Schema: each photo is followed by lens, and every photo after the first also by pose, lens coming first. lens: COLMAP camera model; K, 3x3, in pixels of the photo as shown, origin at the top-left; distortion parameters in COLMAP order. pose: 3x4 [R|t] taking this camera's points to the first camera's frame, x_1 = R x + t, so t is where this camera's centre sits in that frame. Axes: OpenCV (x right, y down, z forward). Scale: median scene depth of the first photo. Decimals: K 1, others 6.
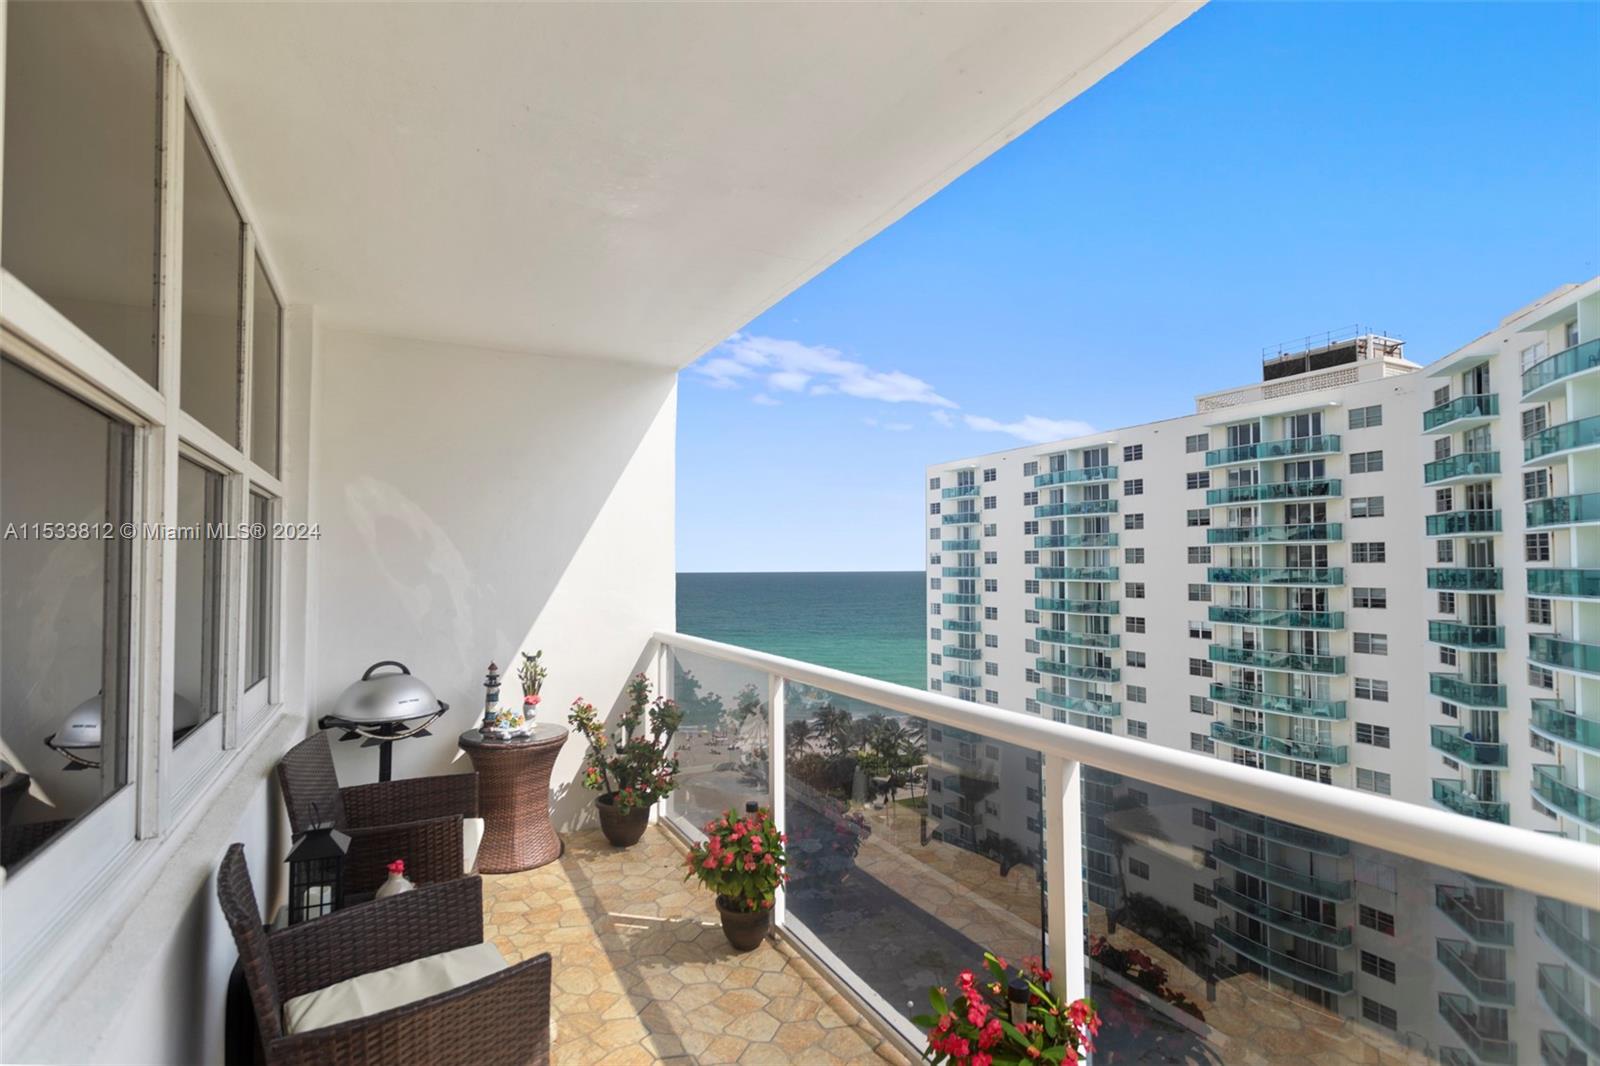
lens RADIAL K [[758.2, 0, 793.2], [0, 758.2, 547.5], [0, 0, 1]] dist [0.000769, 0.001137]
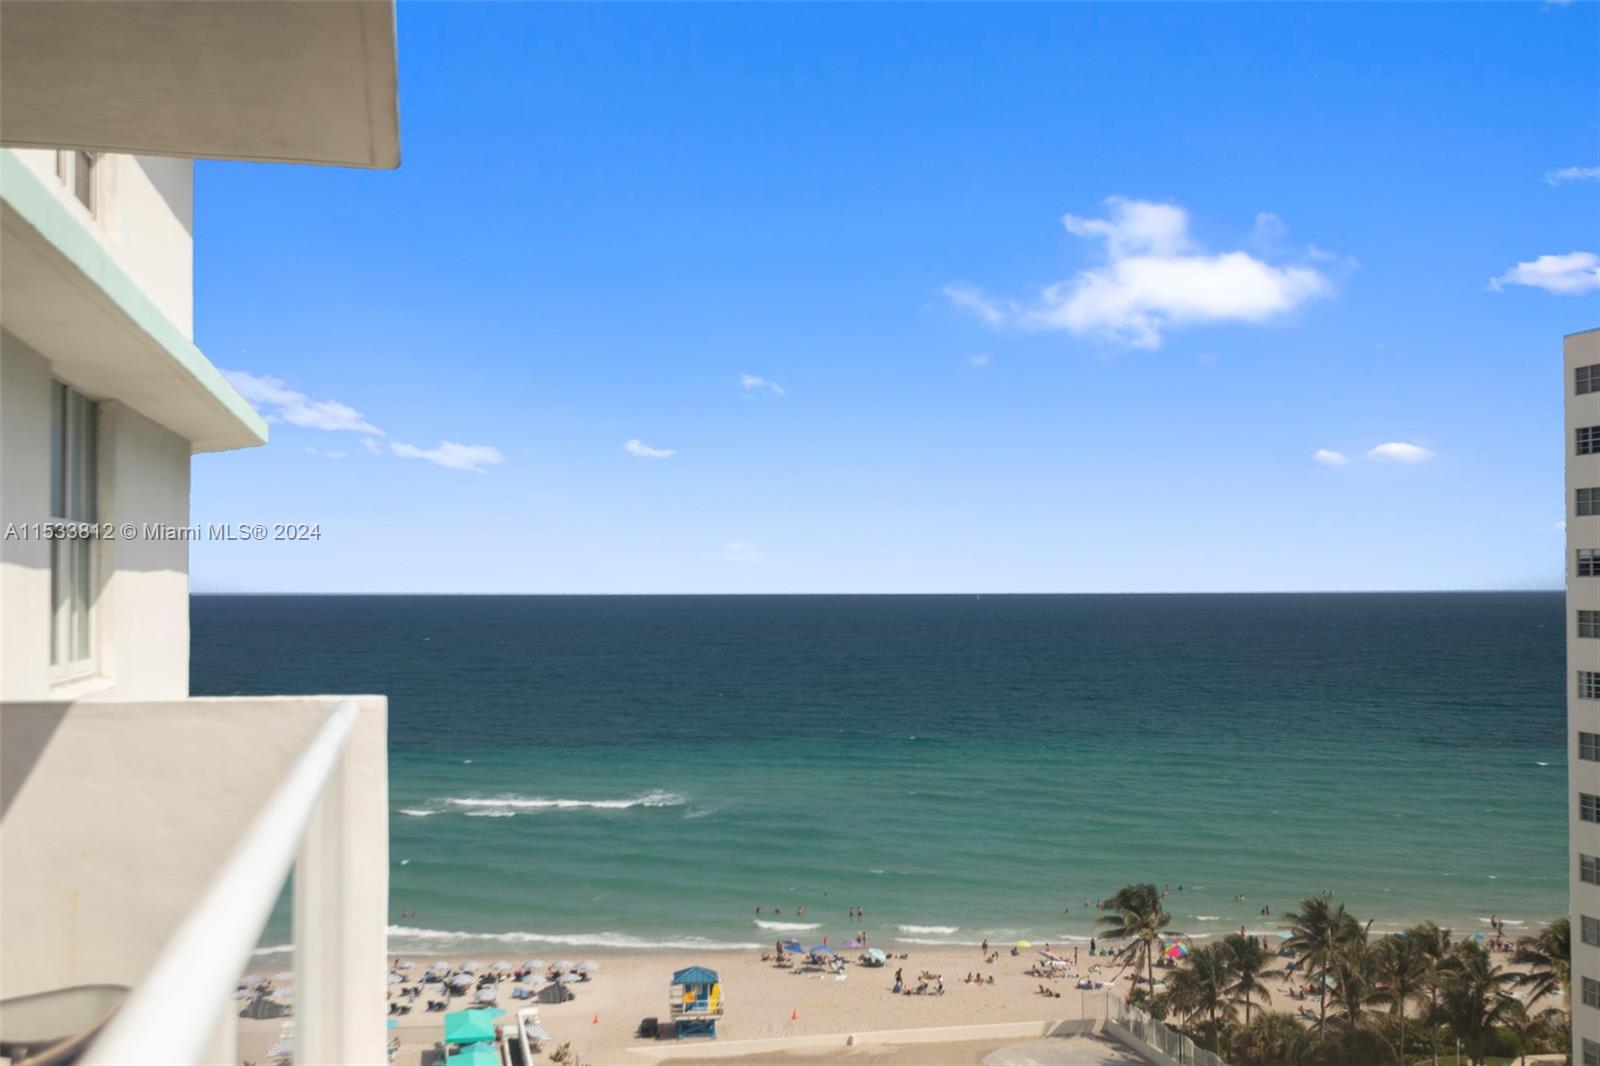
lens RADIAL K [[1682.5, 0, 800.0], [0, 1682.5, 533.0], [0, 0, 1]] dist [0.005965, 0.005995]
pose [[0.966919, -0.011274, -0.254835, 1.303452], [0.009935, 0.999929, -0.006539, -0.034907], [0.254891, 0.003790, 0.966962, -1.000002]]
